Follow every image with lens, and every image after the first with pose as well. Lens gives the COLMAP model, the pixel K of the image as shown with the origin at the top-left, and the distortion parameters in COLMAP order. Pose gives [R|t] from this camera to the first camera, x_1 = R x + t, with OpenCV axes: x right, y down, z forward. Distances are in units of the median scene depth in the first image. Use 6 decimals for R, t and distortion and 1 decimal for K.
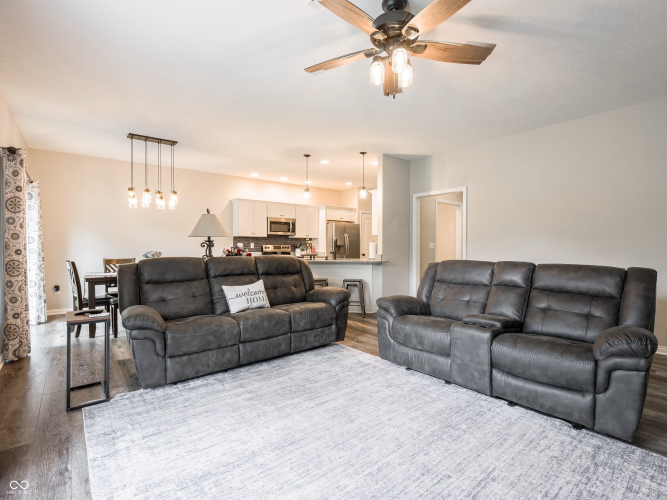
lens RADIAL K [[328.8, 0, 330.4], [0, 328.8, 248.7], [0, 0, 1]] dist [0.000356, -0.011036]
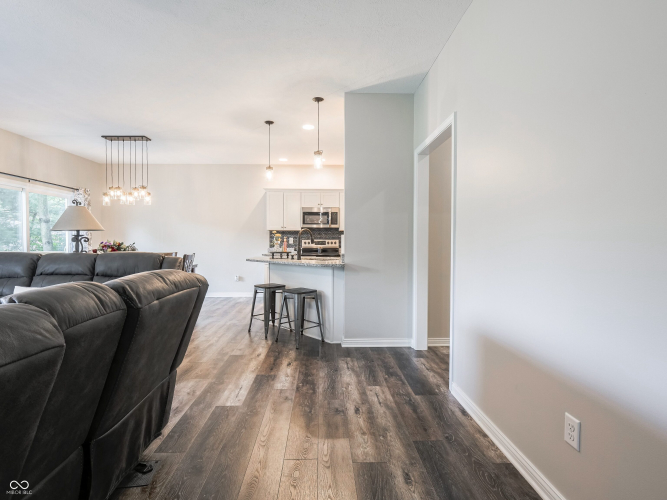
lens RADIAL K [[328.8, 0, 330.4], [0, 328.8, 248.7], [0, 0, 1]] dist [0.000356, -0.011036]
pose [[0.801800, 0.009921, -0.597510, 0.502080], [-0.002629, 0.999911, 0.013075, -0.000136], [0.597587, -0.008913, 0.801755, 0.469984]]
